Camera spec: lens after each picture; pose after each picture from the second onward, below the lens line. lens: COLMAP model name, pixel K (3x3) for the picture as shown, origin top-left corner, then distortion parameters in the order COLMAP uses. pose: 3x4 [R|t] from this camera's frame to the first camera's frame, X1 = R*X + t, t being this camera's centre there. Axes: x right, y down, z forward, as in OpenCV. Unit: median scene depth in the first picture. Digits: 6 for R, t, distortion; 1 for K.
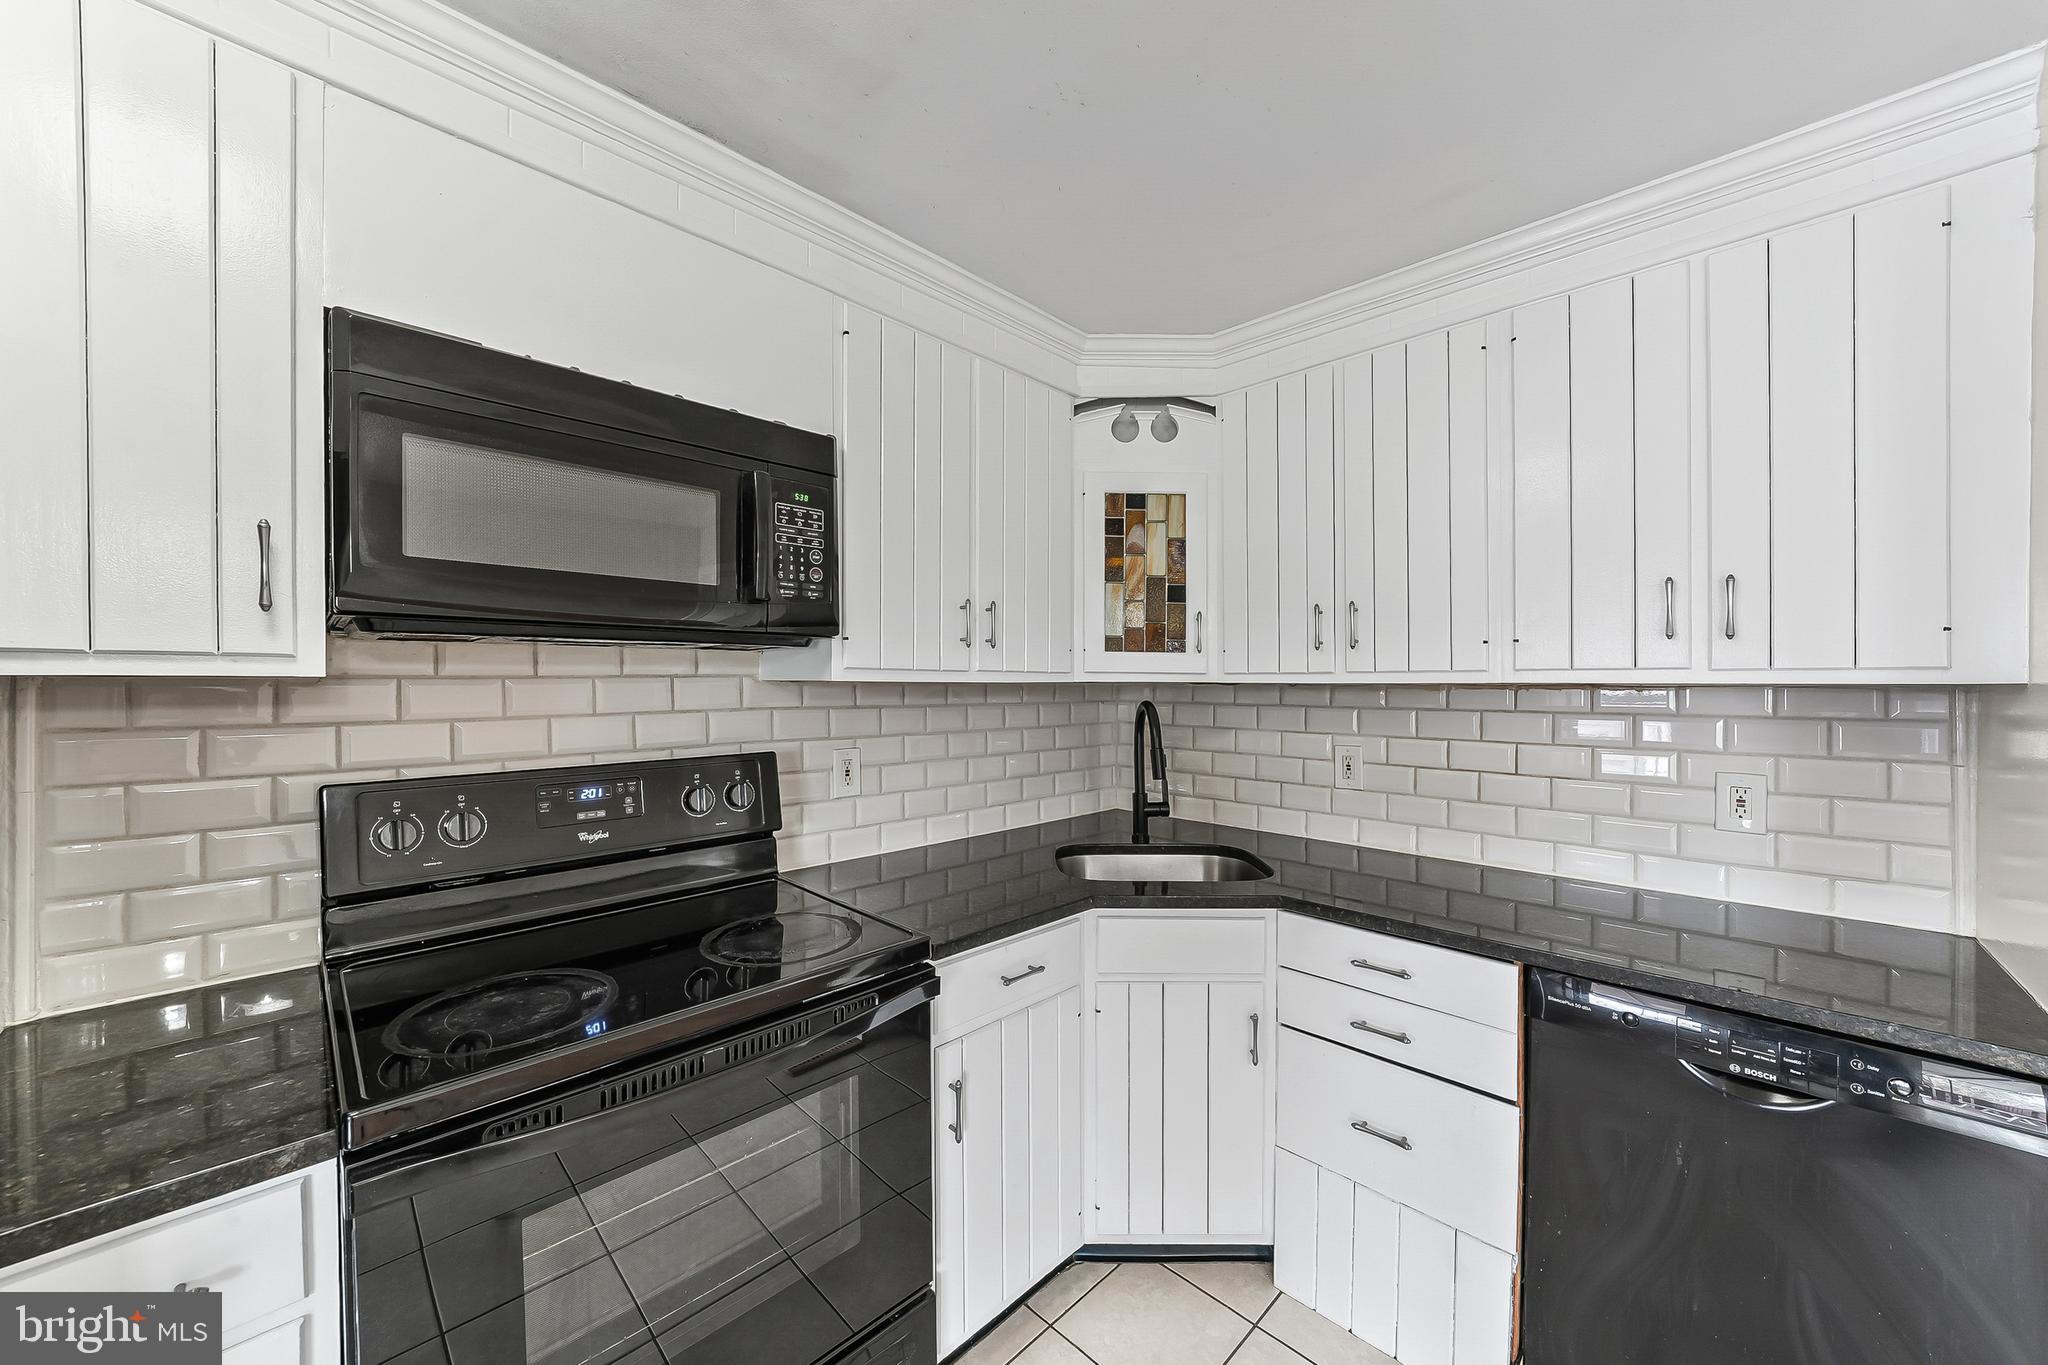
lens RADIAL K [[719.4, 0, 1003.1], [0, 719.4, 696.1], [0, 0, 1]] dist [-0.010257, 0.000108]
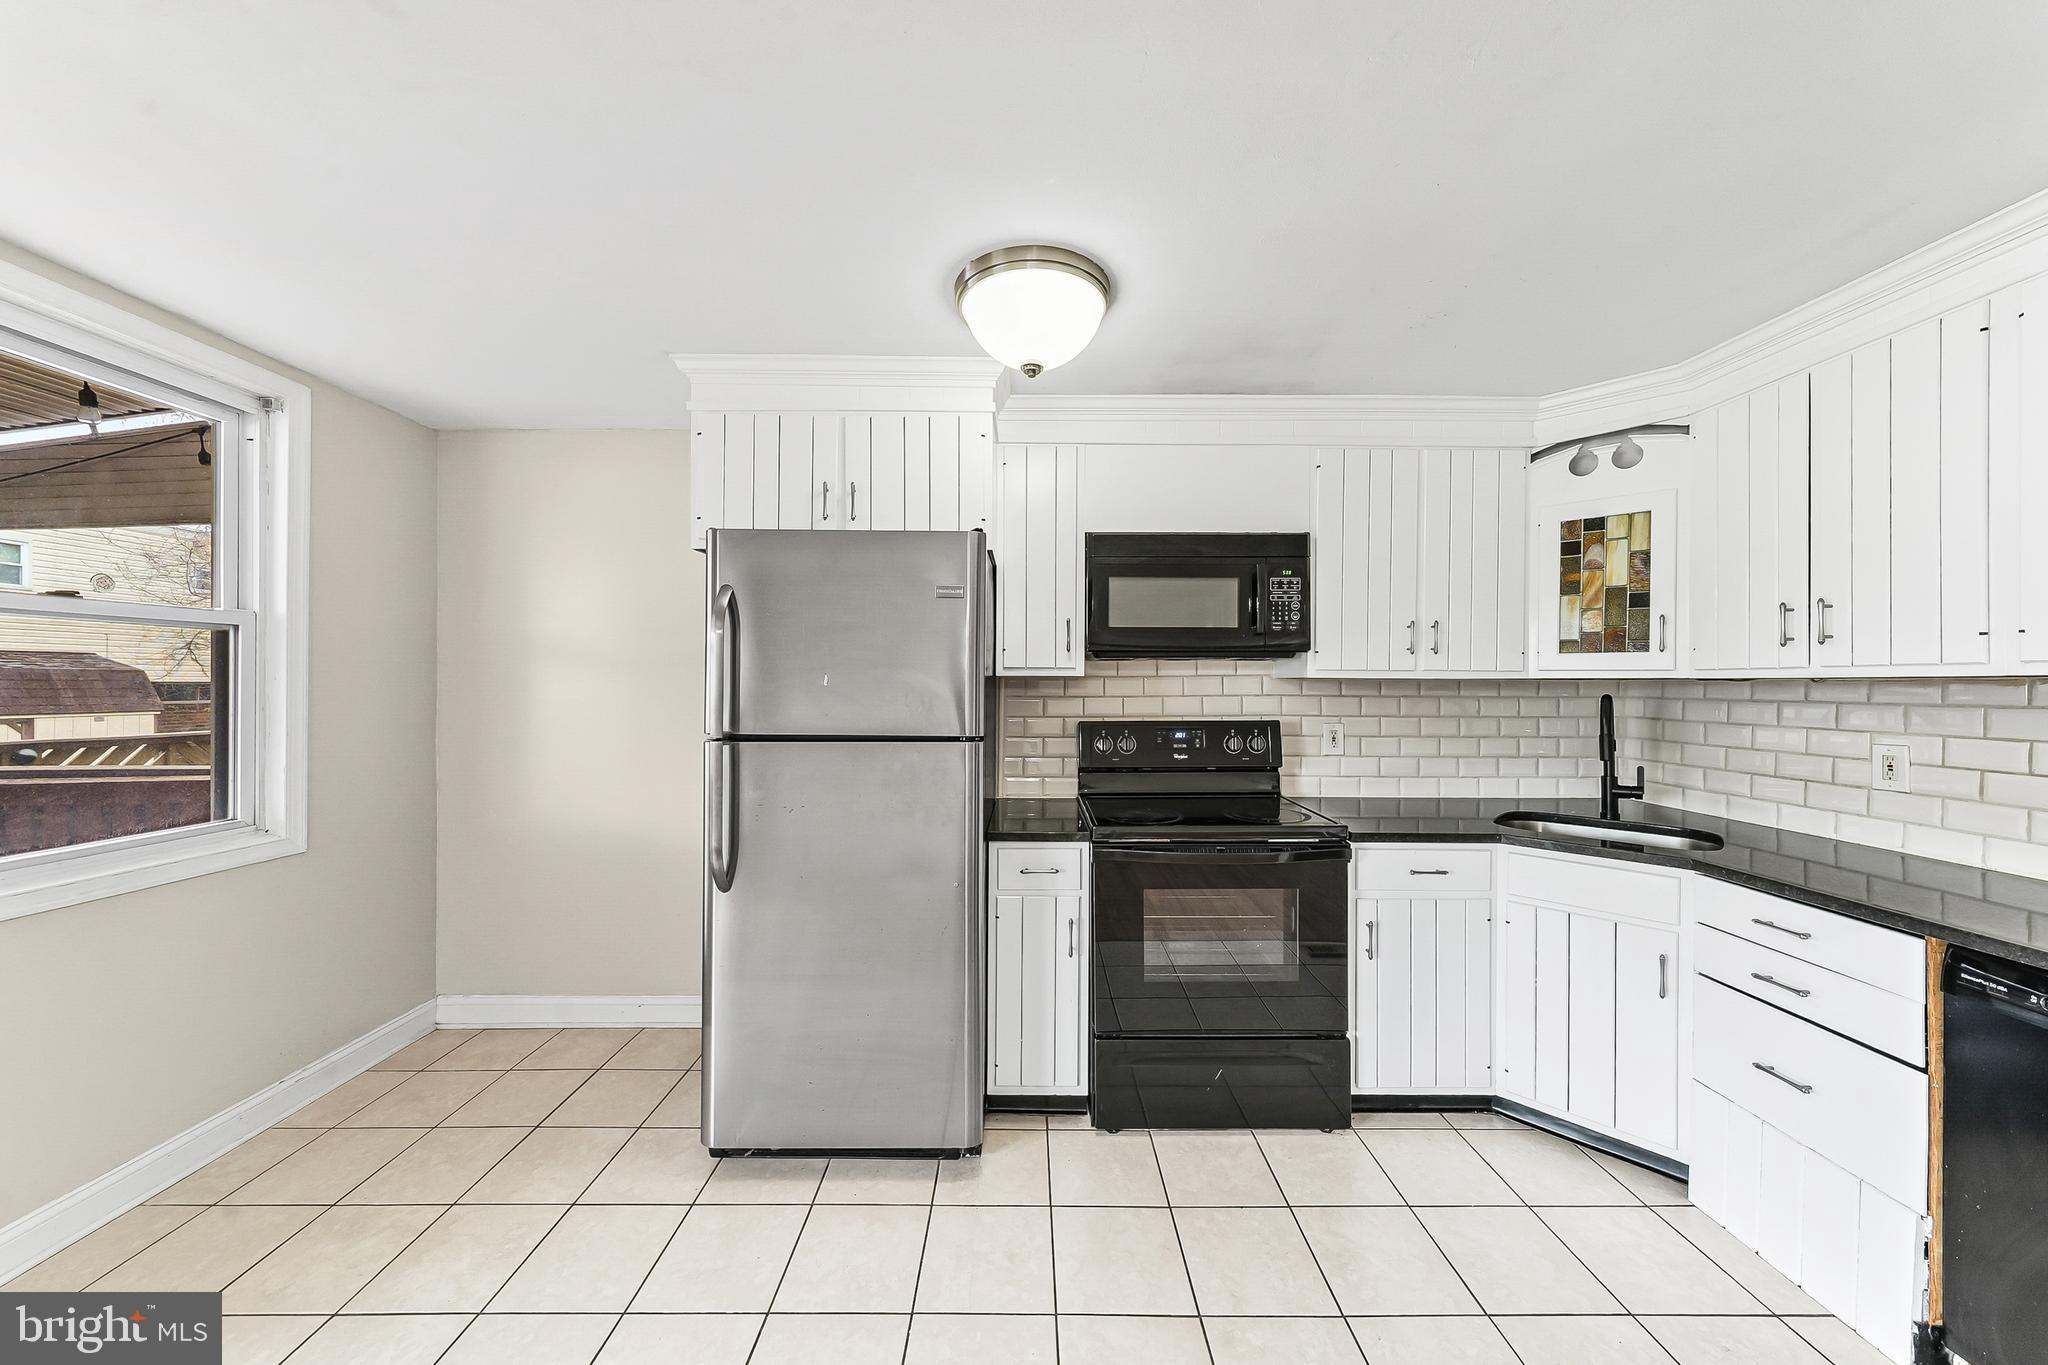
lens RADIAL K [[719.4, 0, 1020.8], [0, 719.4, 683.4], [0, 0, 1]] dist [-0.010257, 0.000108]
pose [[0.706959, -0.000447, -0.707255, 0.424890], [-0.014638, 0.999776, -0.015263, 0.024761], [0.707103, 0.021143, 0.706794, -0.587271]]
